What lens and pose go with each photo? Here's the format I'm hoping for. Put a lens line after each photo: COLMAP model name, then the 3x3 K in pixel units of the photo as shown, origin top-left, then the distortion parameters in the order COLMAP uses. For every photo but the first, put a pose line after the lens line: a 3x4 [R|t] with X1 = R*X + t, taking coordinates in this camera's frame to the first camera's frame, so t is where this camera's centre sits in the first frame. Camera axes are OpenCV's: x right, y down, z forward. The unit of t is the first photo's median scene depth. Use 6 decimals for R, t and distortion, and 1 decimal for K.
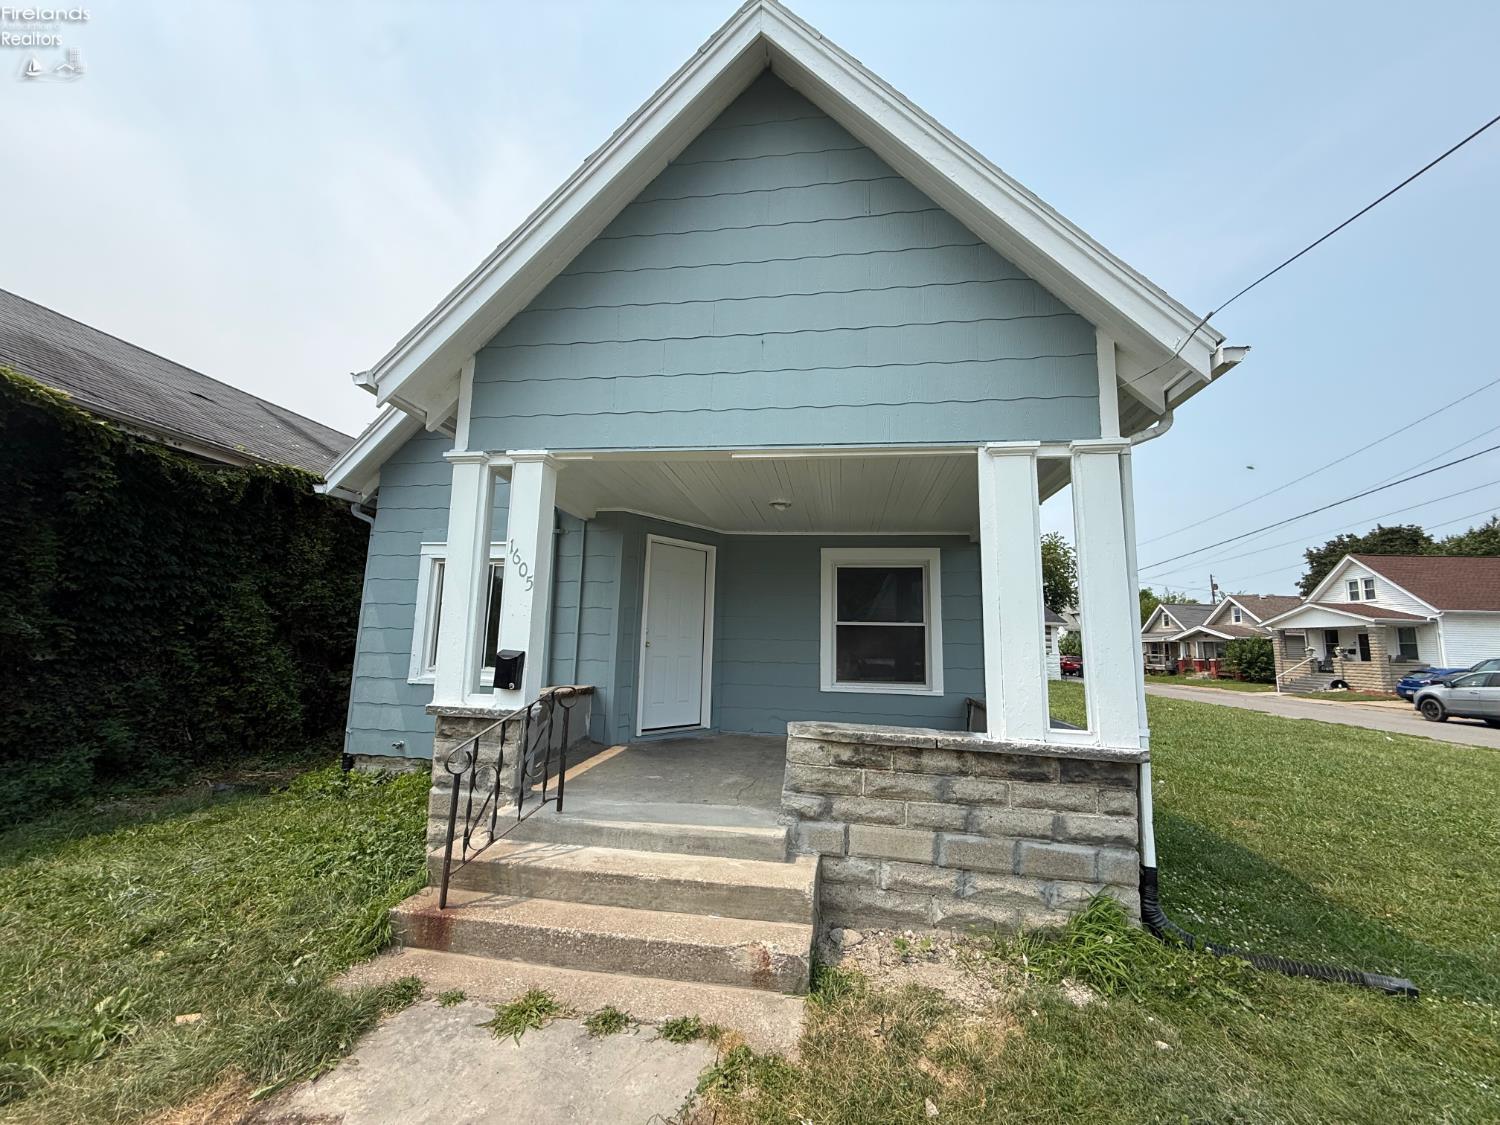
lens RADIAL K [[597.0, 0, 745.9], [0, 597.0, 558.6], [0, 0, 1]] dist [0.001305, 0.000215]
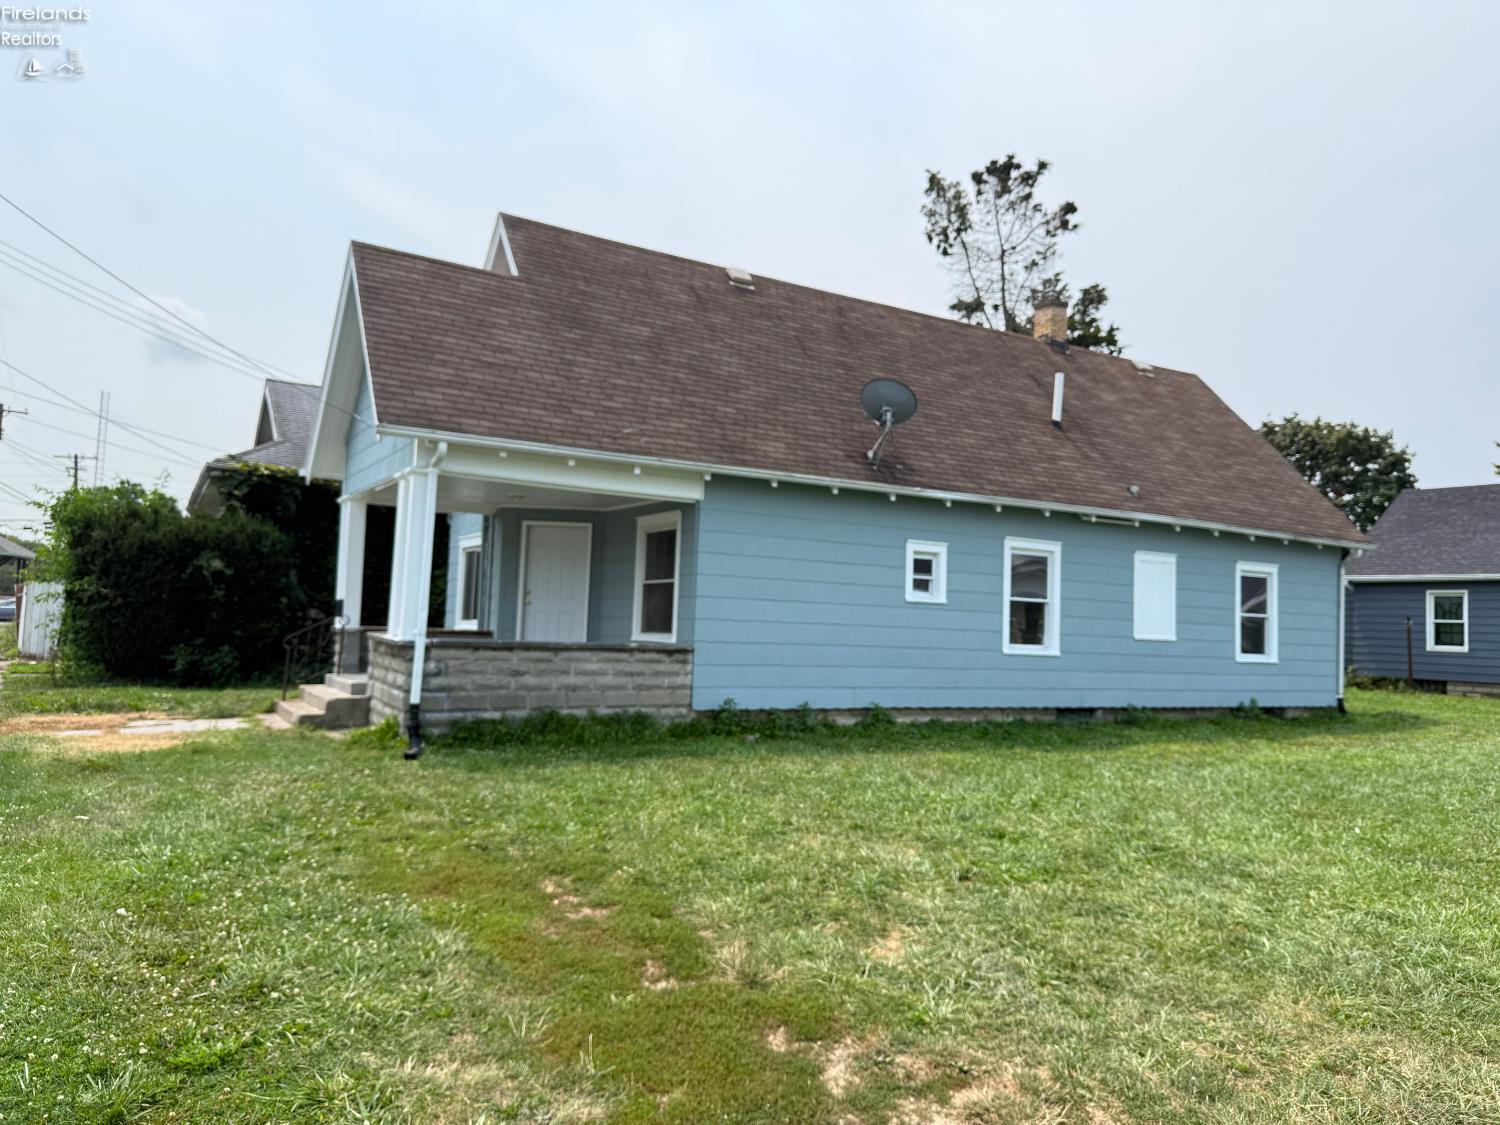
lens RADIAL K [[1105.7, 0, 769.7], [0, 1105.7, 563.6], [0, 0, 1]] dist [0.176645, -0.000135]
pose [[0.657355, -0.056896, -0.751430, 1.959000], [0.094892, 0.995458, 0.007639, 0.082118], [0.747583, -0.076326, 0.659768, -0.213037]]
